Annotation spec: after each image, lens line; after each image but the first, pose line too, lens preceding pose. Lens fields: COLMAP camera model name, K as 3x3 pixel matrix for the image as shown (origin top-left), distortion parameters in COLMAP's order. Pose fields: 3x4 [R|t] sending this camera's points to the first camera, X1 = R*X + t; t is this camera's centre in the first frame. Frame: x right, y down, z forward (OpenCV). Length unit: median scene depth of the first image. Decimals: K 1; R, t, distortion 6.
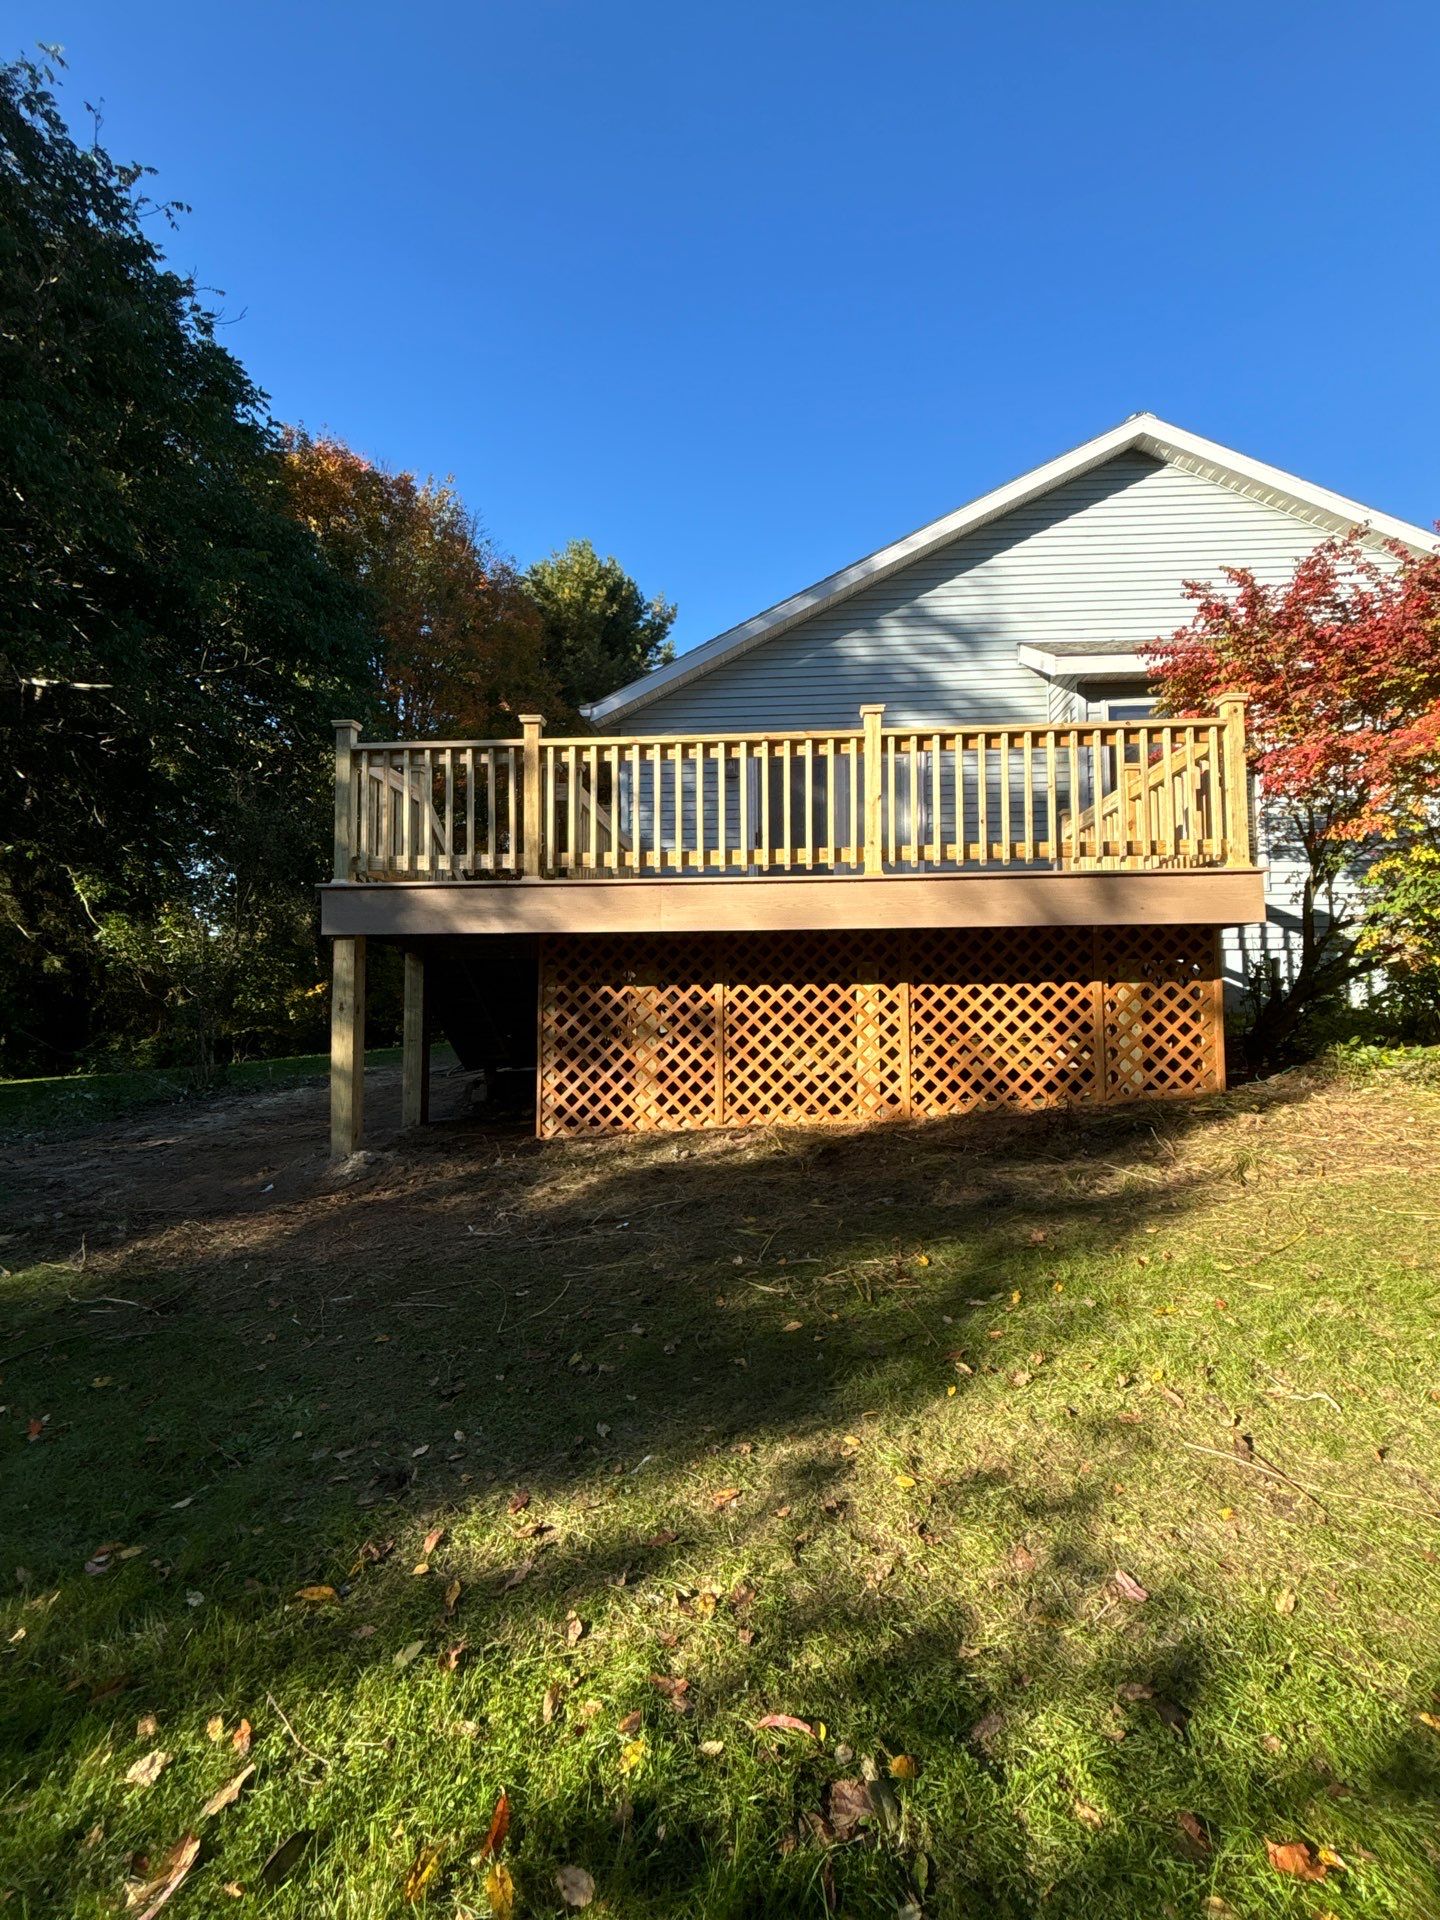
lens RADIAL K [[893.7, 0, 713.5], [0, 893.7, 951.4], [0, 0, 1]] dist [-0.000763, 0.001353]
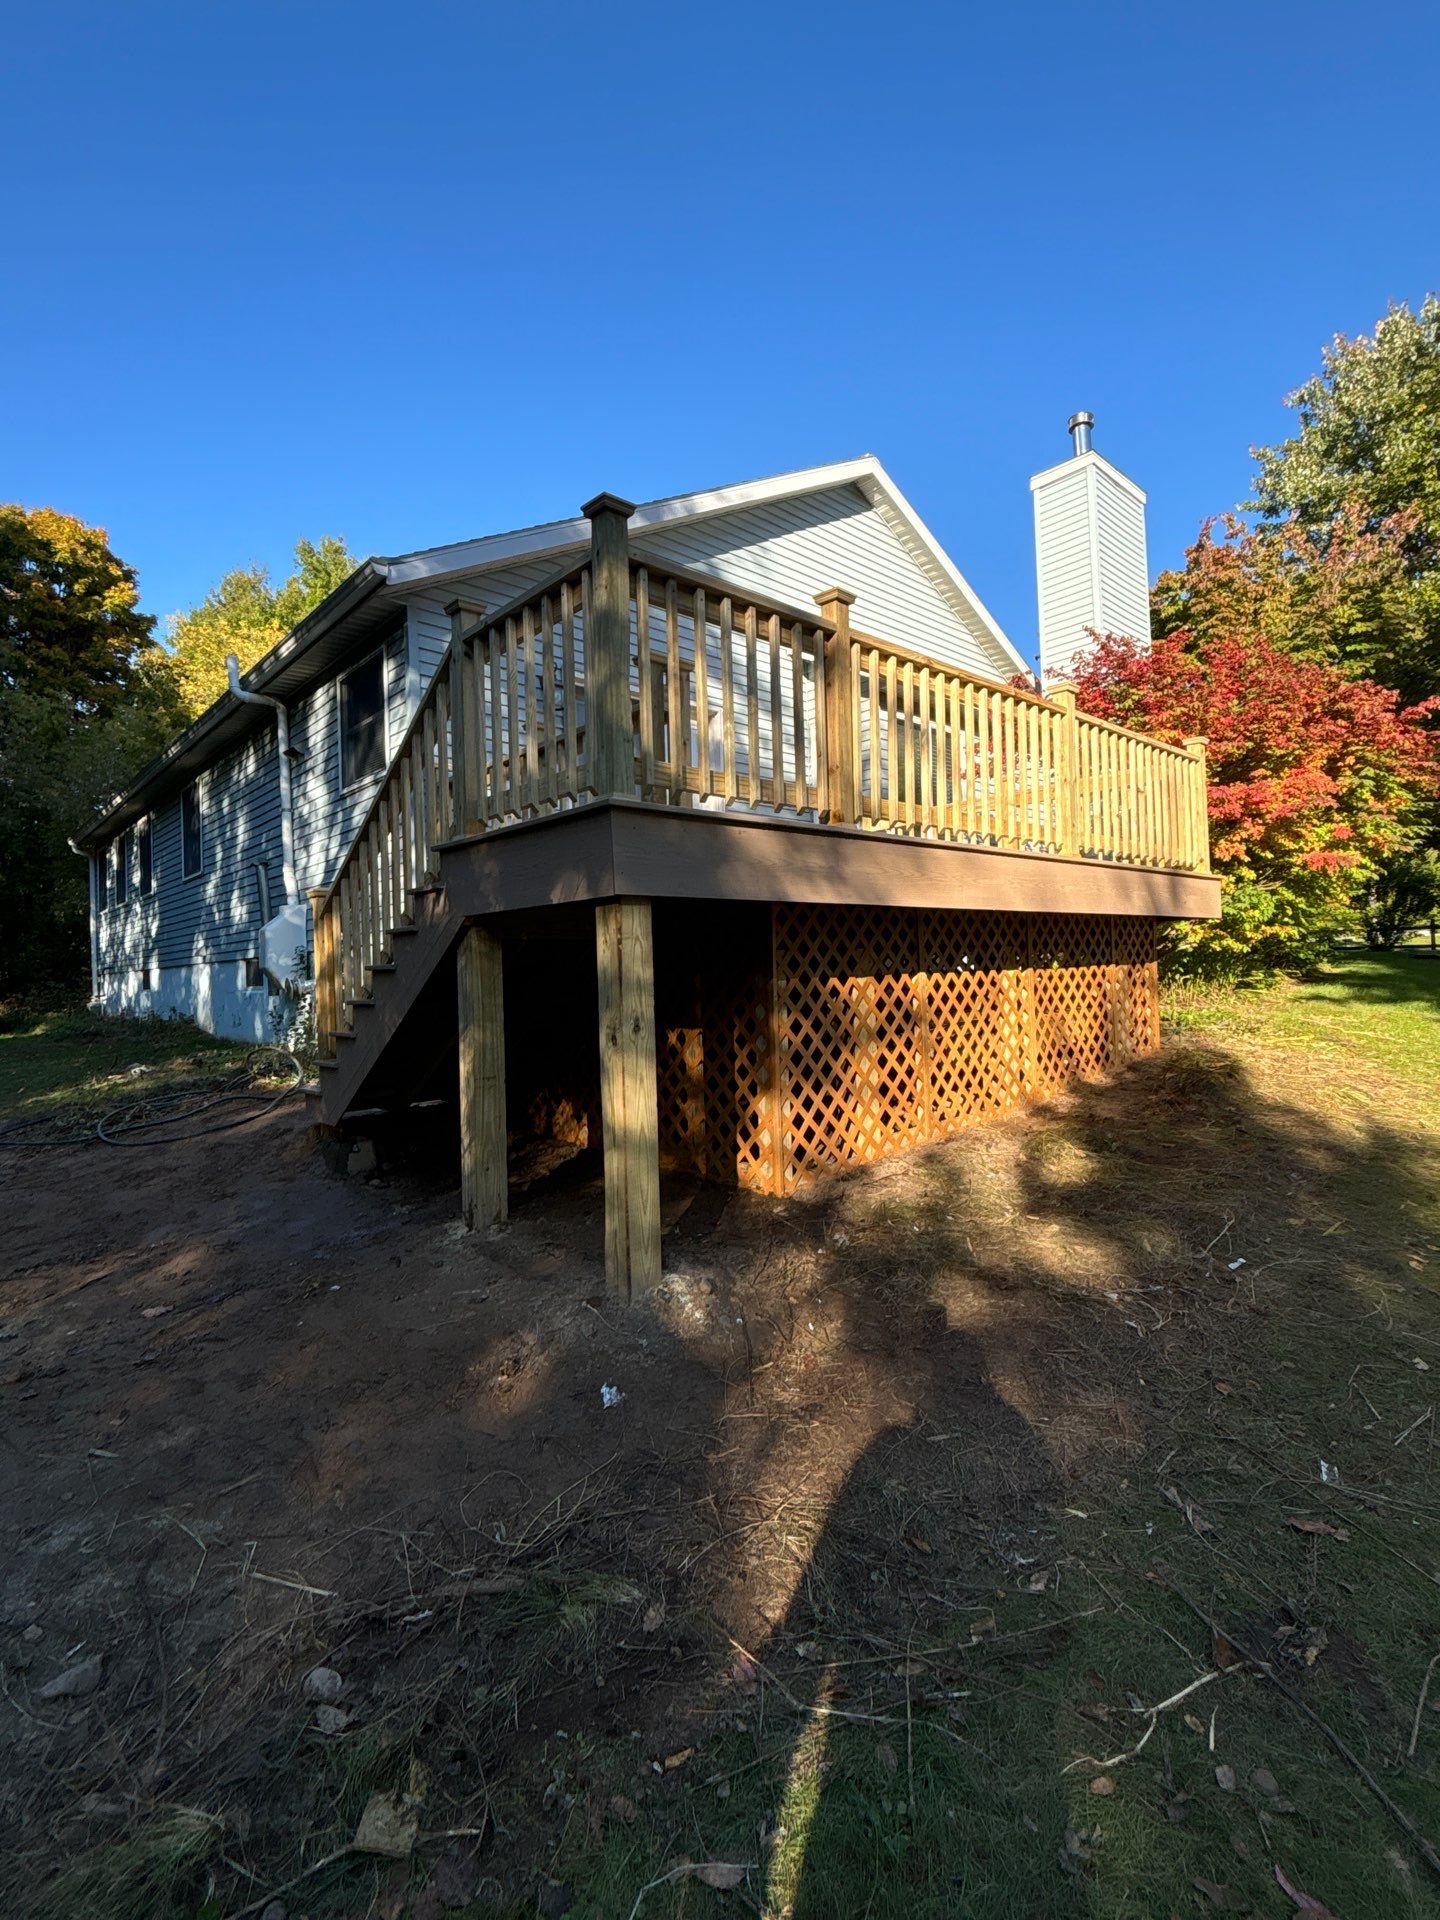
lens RADIAL K [[893.7, 0, 717.5], [0, 893.7, 964.2], [0, 0, 1]] dist [-0.000763, 0.001353]
pose [[0.681405, -0.009488, 0.731845, -0.751355], [-0.015128, 0.999520, 0.027043, 0.008303], [-0.731750, -0.029499, 0.680935, 0.568662]]
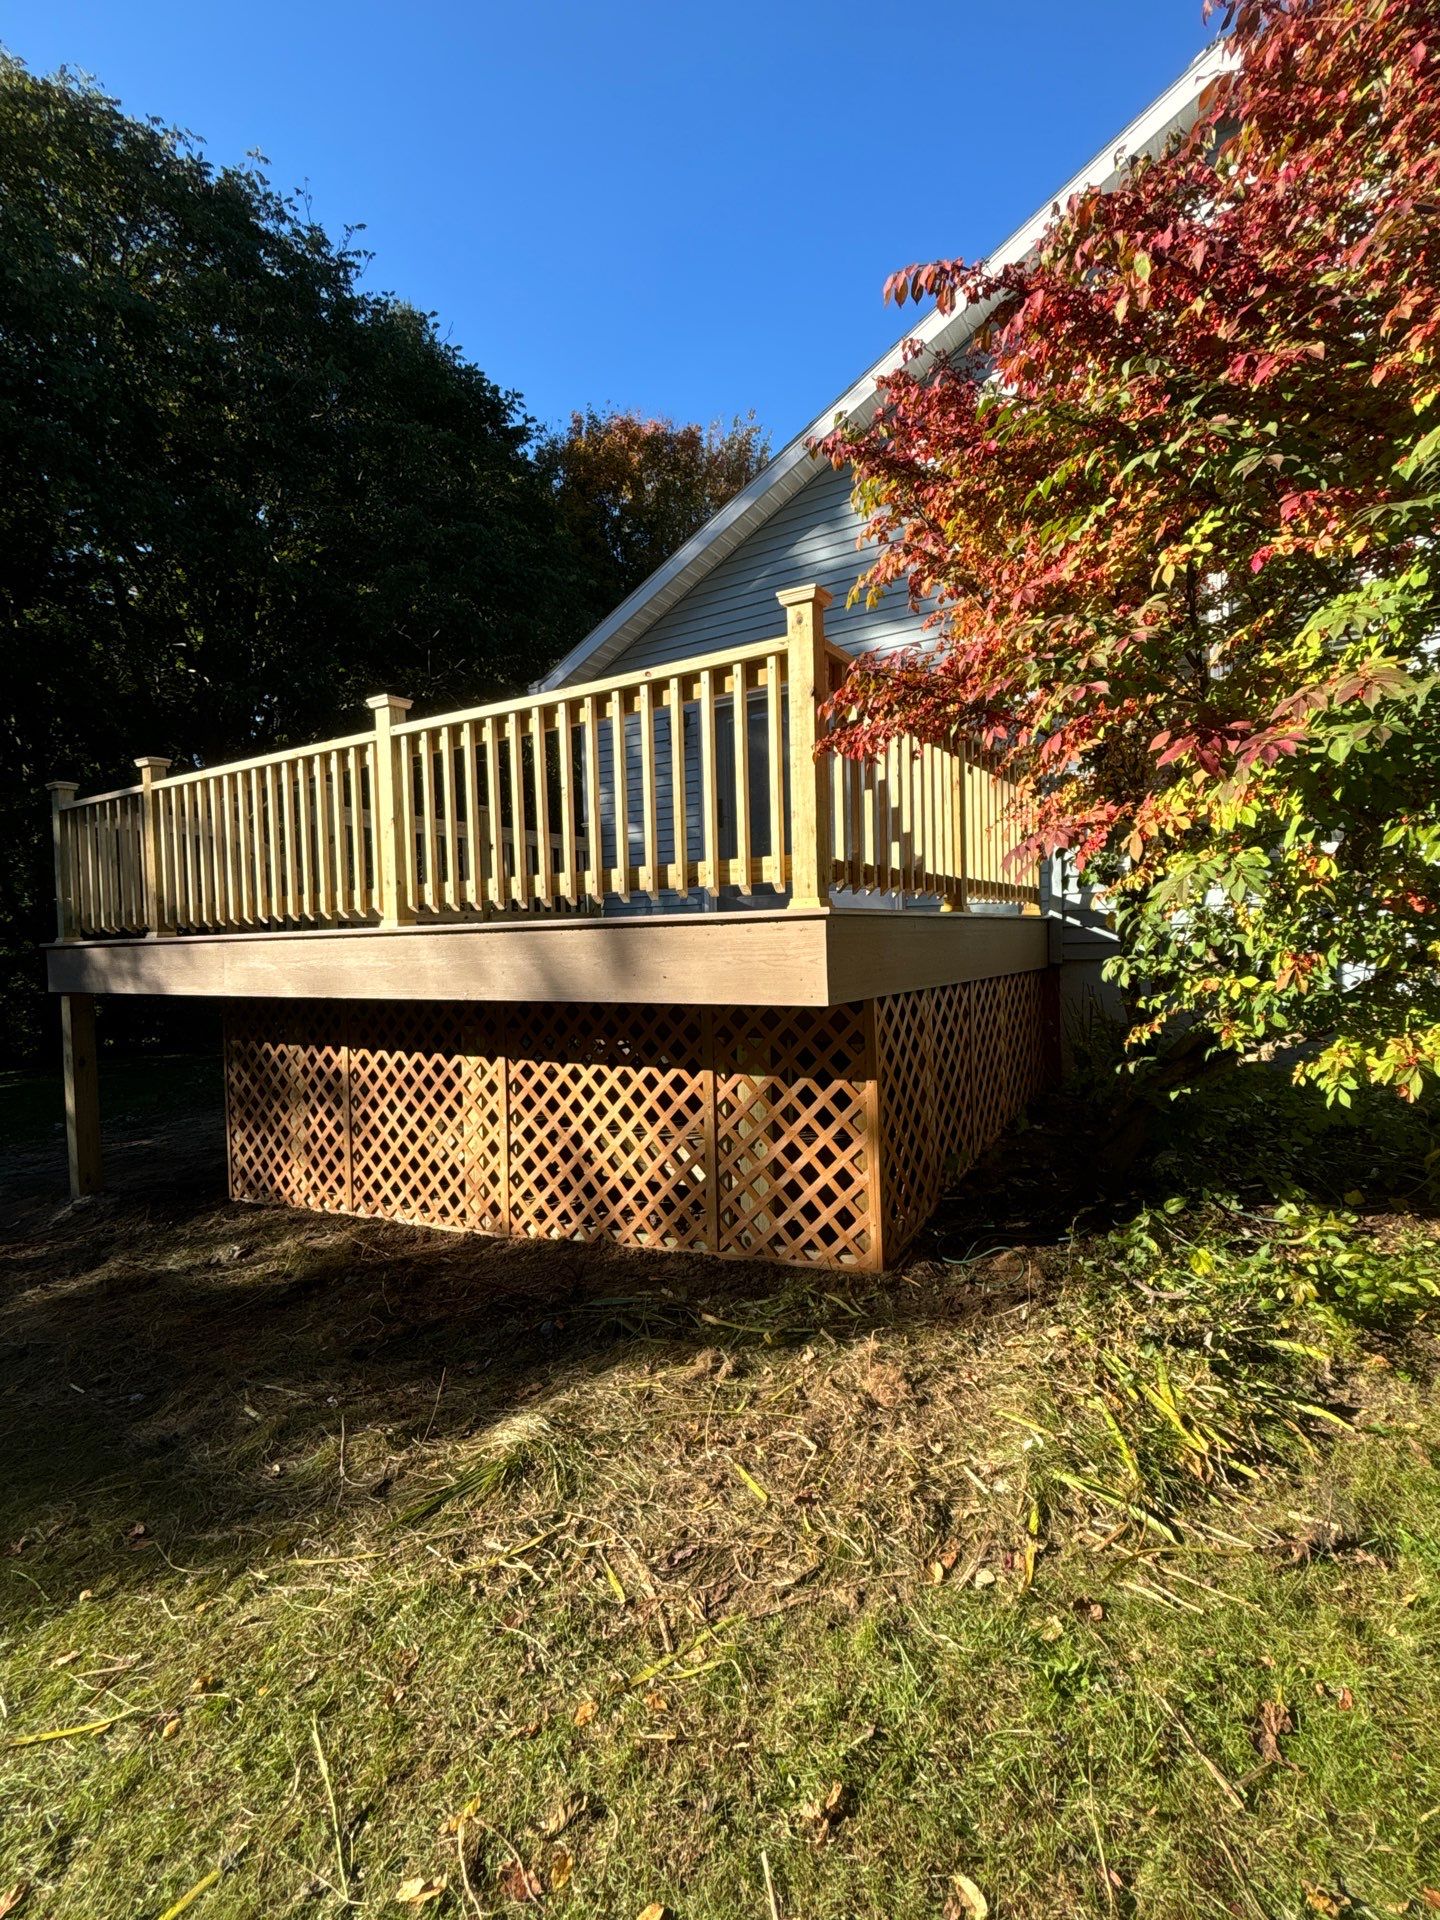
lens RADIAL K [[893.7, 0, 728.9], [0, 893.7, 948.2], [0, 0, 1]] dist [-0.000763, 0.001353]
pose [[0.884602, -0.015352, -0.466095, 0.728439], [0.053437, 0.996212, 0.068606, -0.095751], [0.463276, -0.085595, 0.882071, 0.433188]]
